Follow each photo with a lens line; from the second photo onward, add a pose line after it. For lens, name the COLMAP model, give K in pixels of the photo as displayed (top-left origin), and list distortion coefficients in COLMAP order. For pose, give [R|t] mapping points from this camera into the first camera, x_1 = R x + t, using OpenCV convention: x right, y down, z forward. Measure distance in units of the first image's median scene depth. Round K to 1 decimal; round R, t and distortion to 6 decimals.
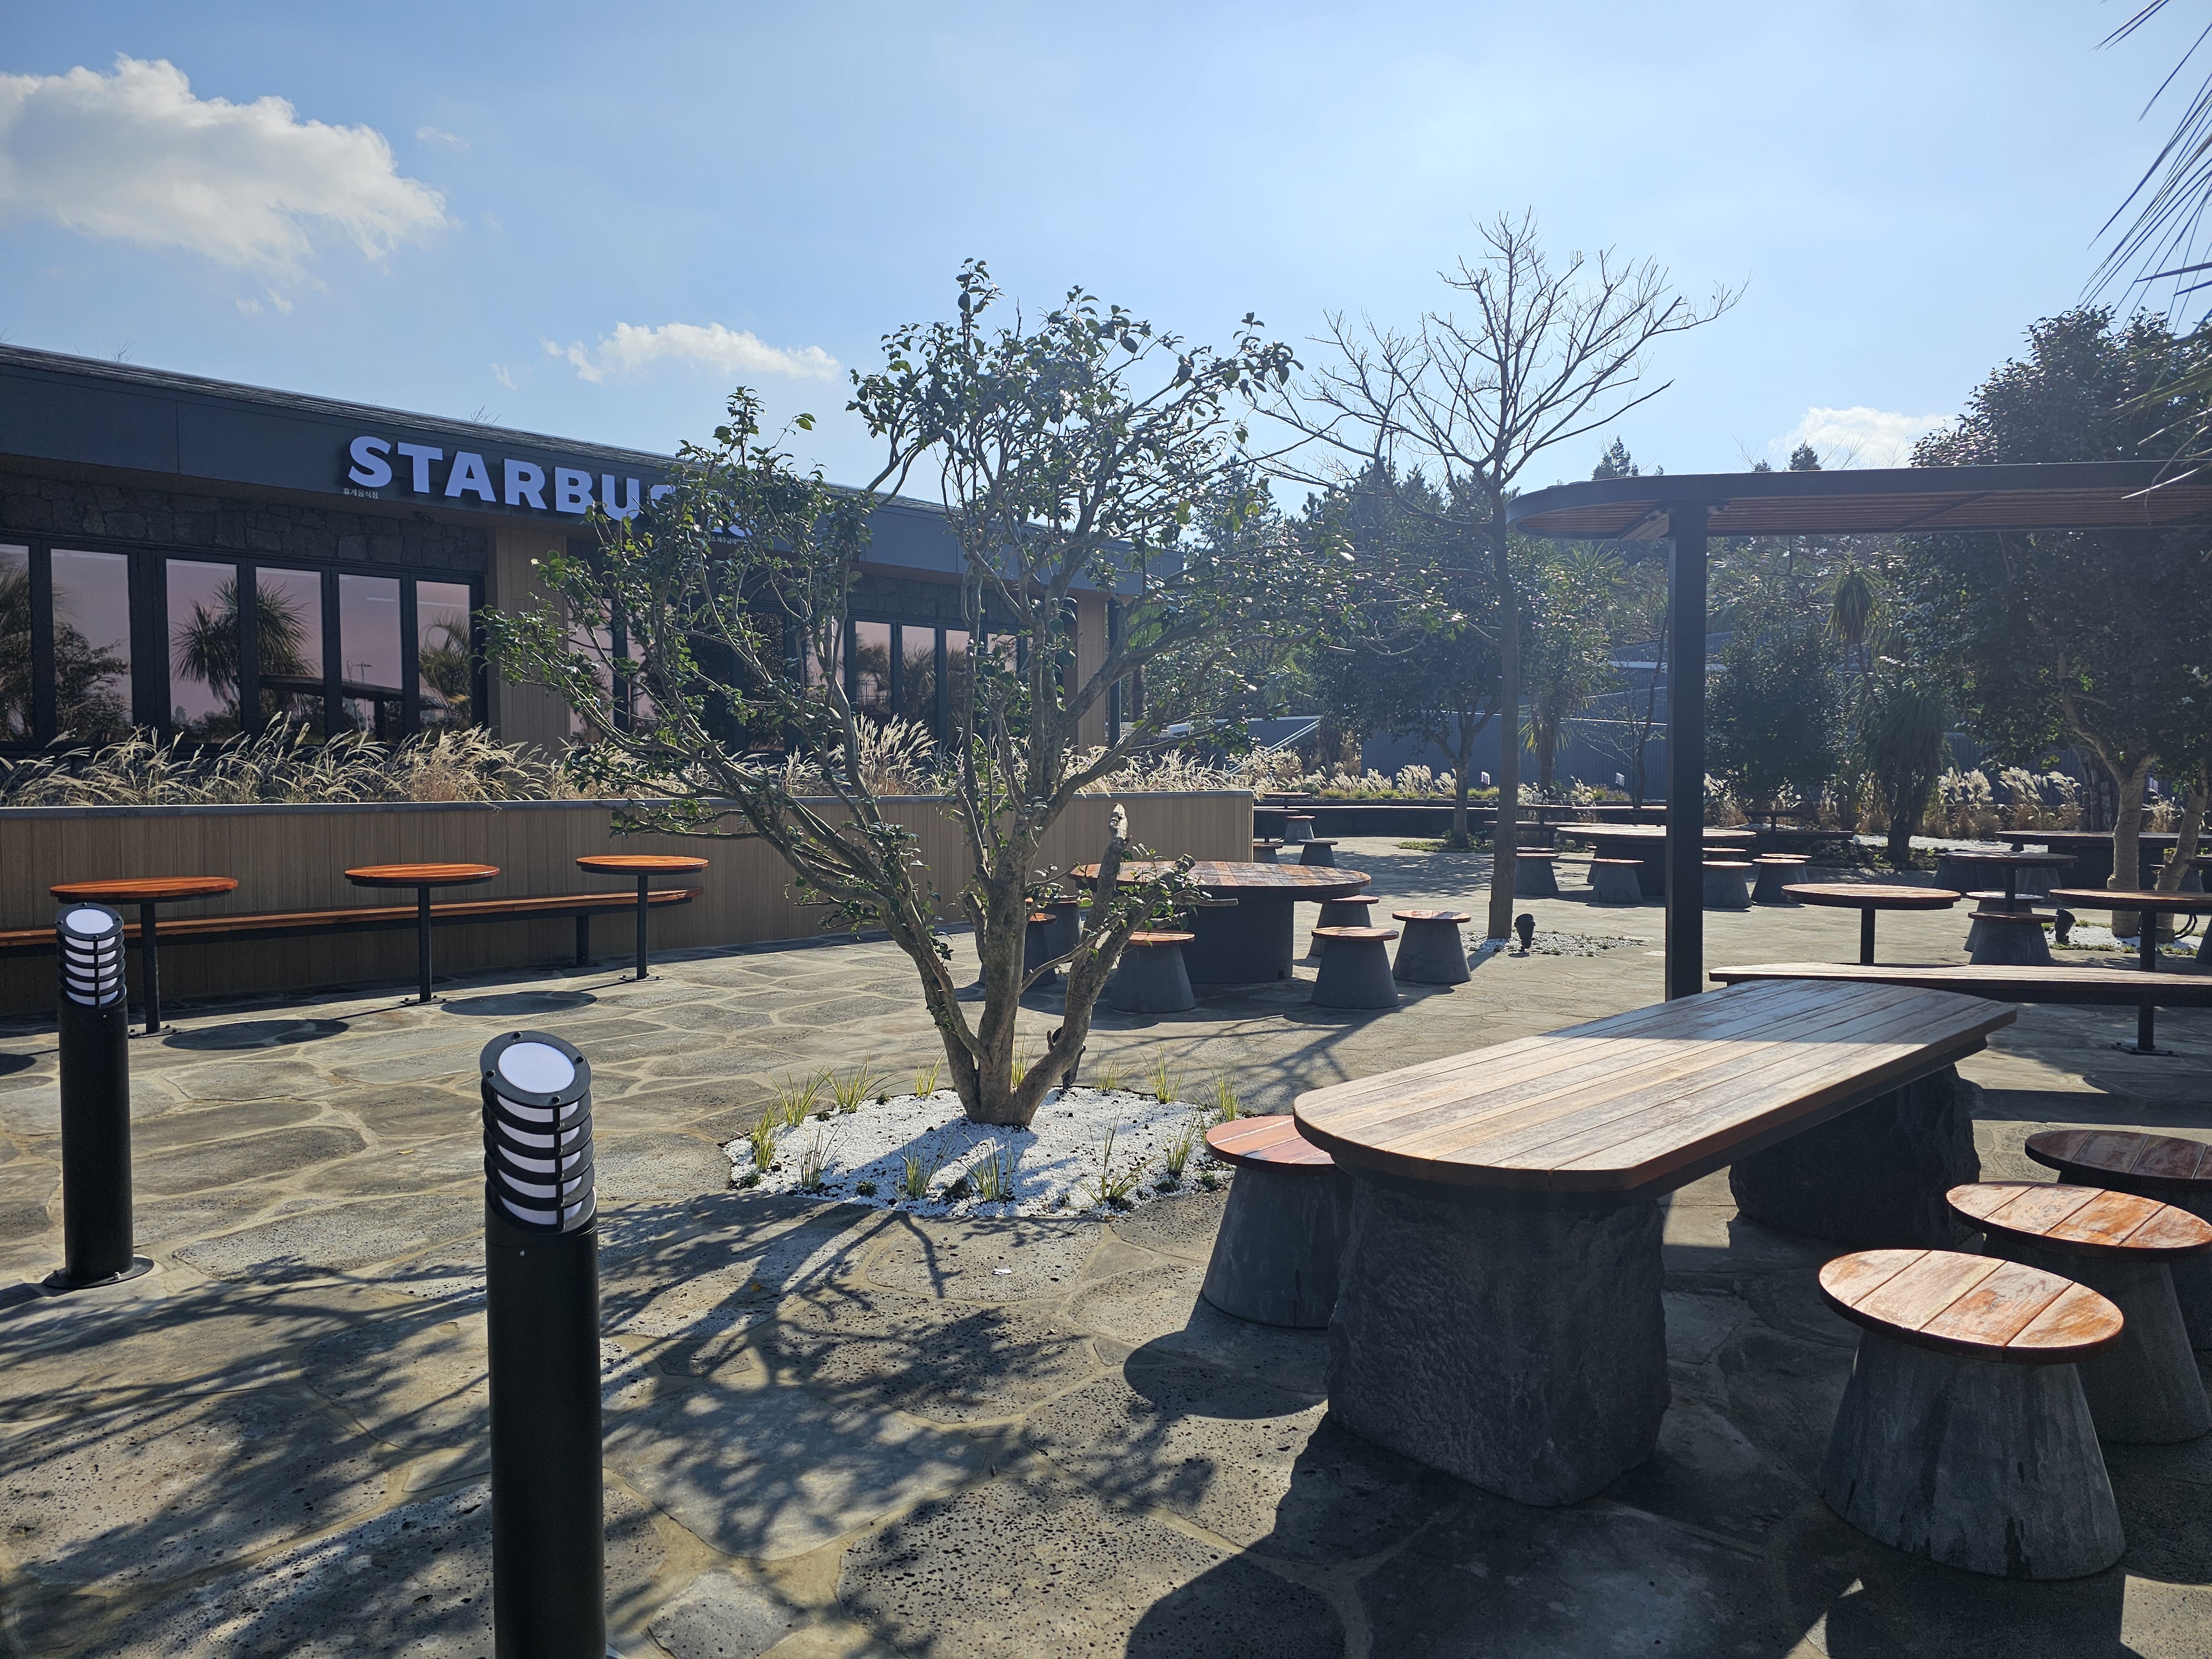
lens RADIAL K [[1475.6, 0, 1099.1], [0, 1475.6, 837.0], [0, 0, 1]] dist [0.069607, -0.059918]
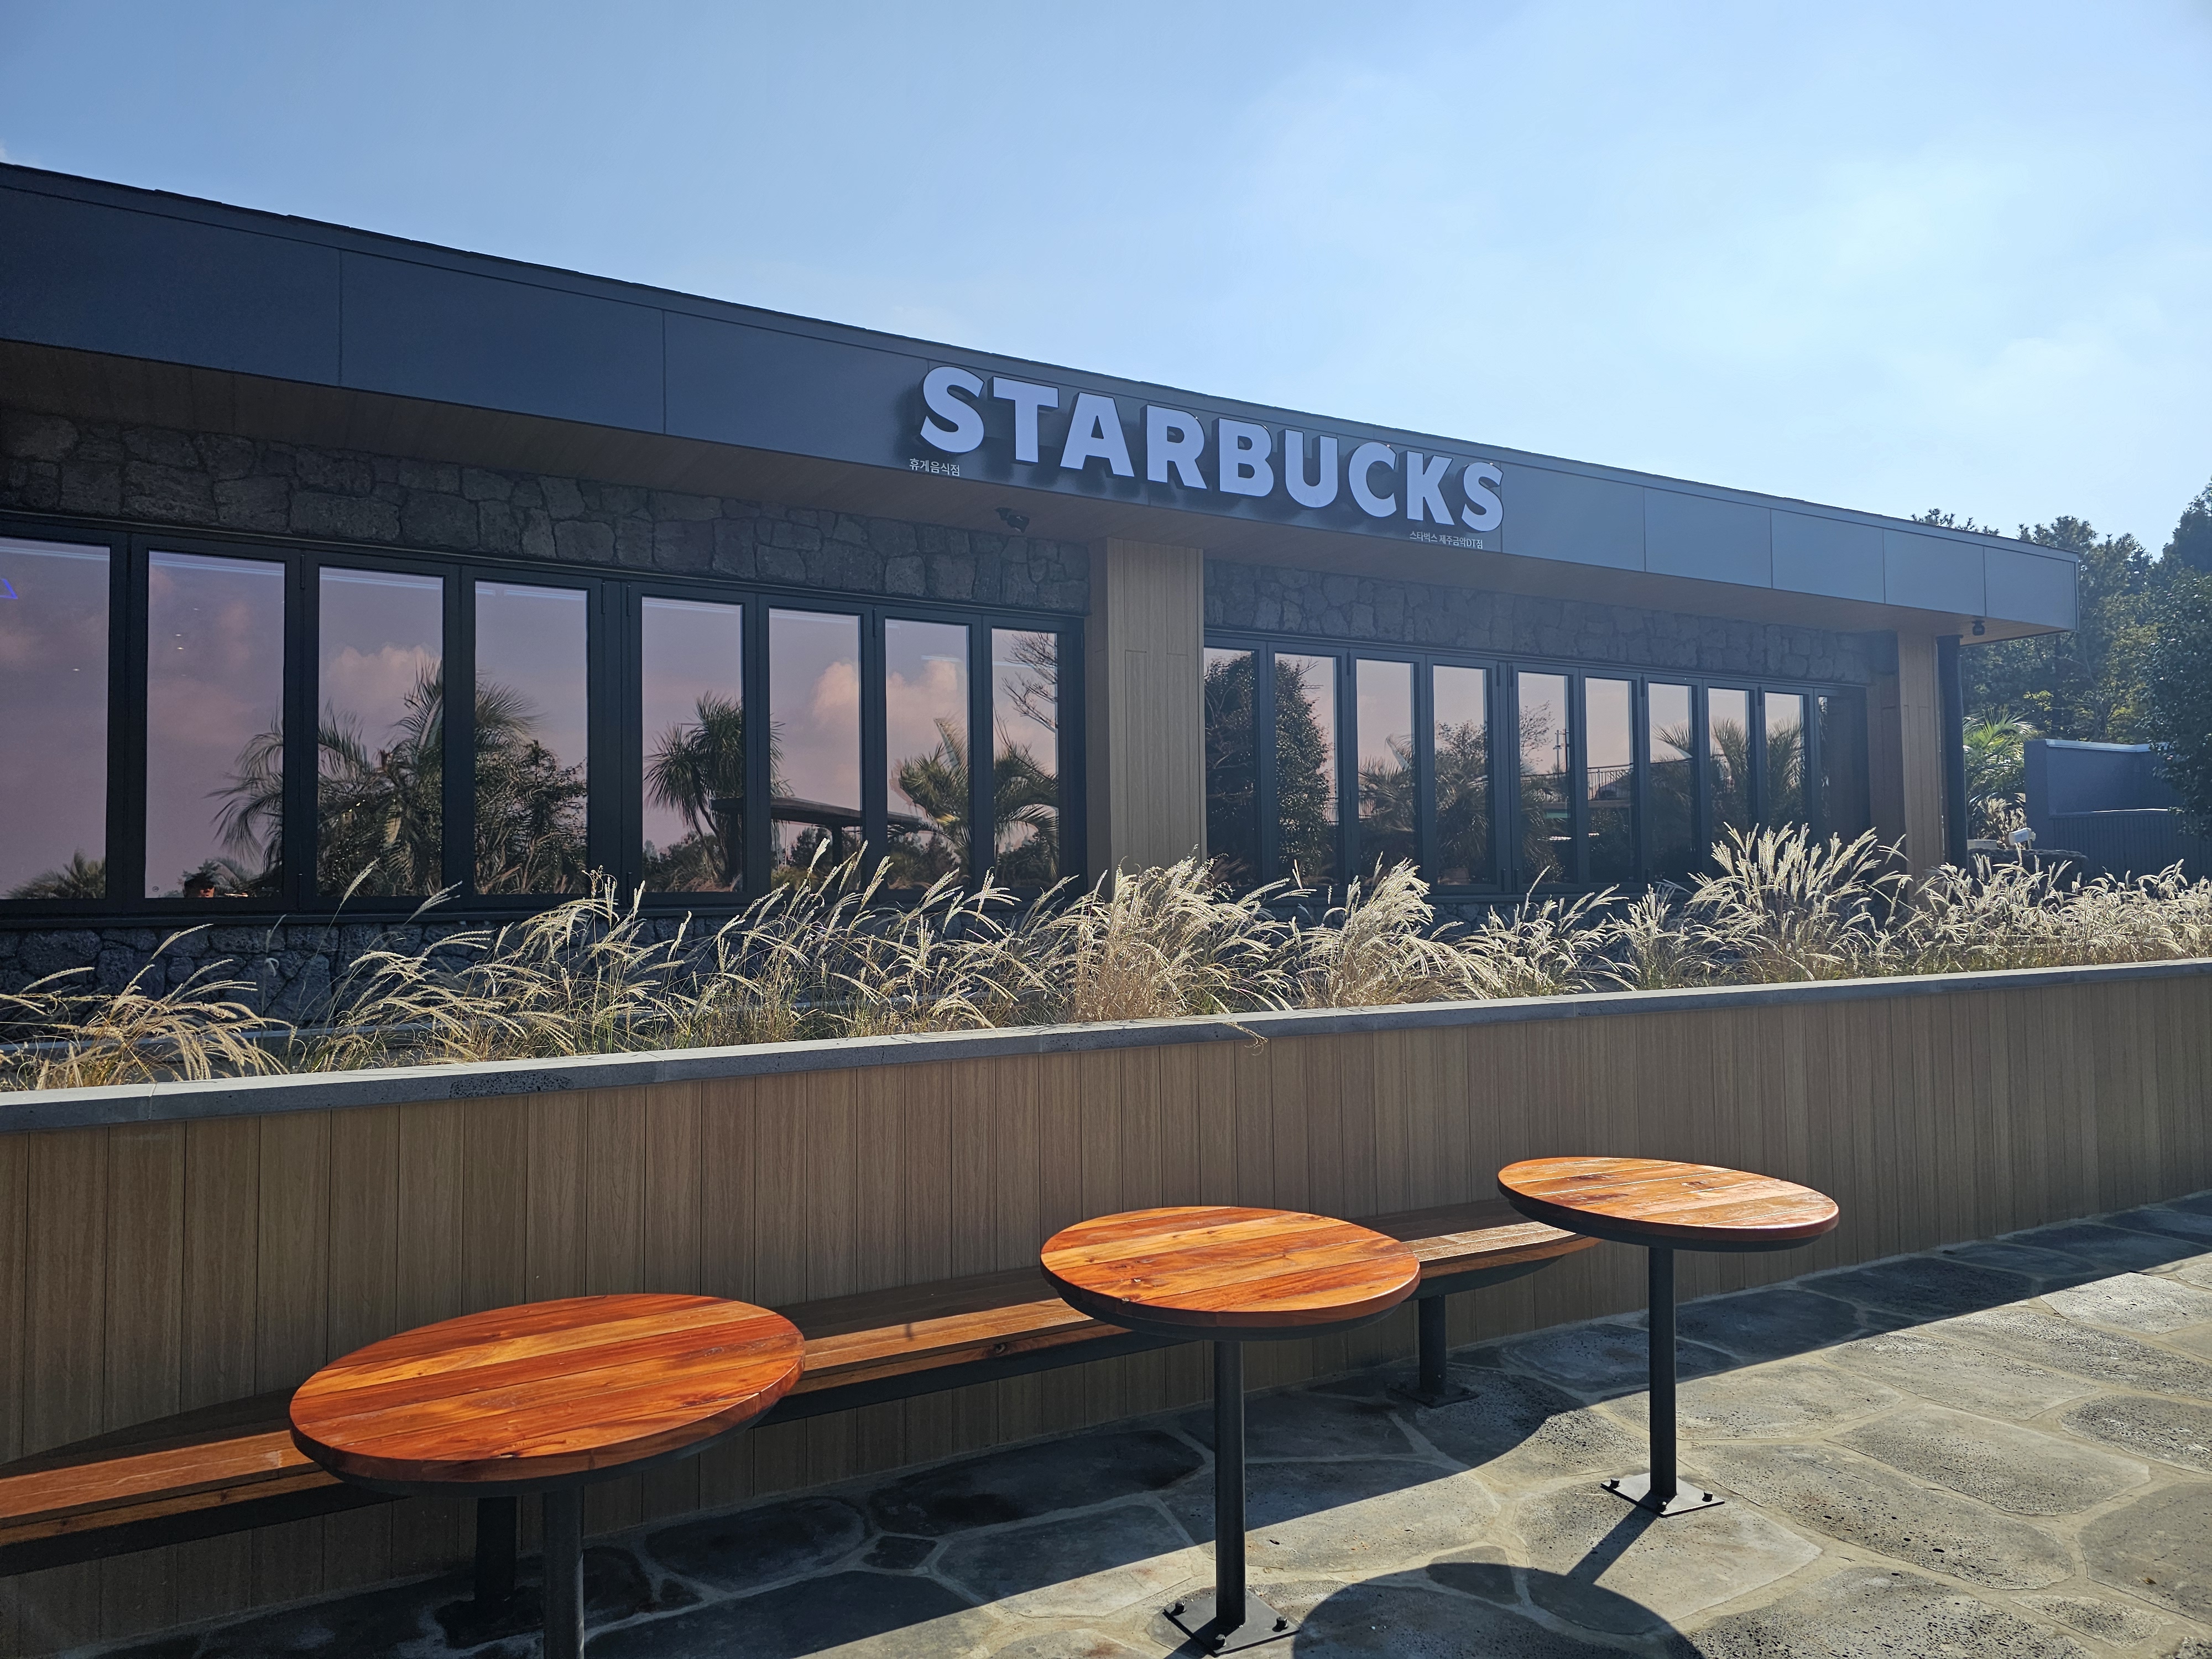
lens RADIAL K [[1475.6, 0, 1103.5], [0, 1475.6, 835.9], [0, 0, 1]] dist [0.069607, -0.059918]
pose [[0.968823, -0.018377, -0.247071, -0.282232], [-0.001137, 0.996905, -0.078608, -0.037640], [0.247751, 0.076439, 0.965804, 0.455525]]
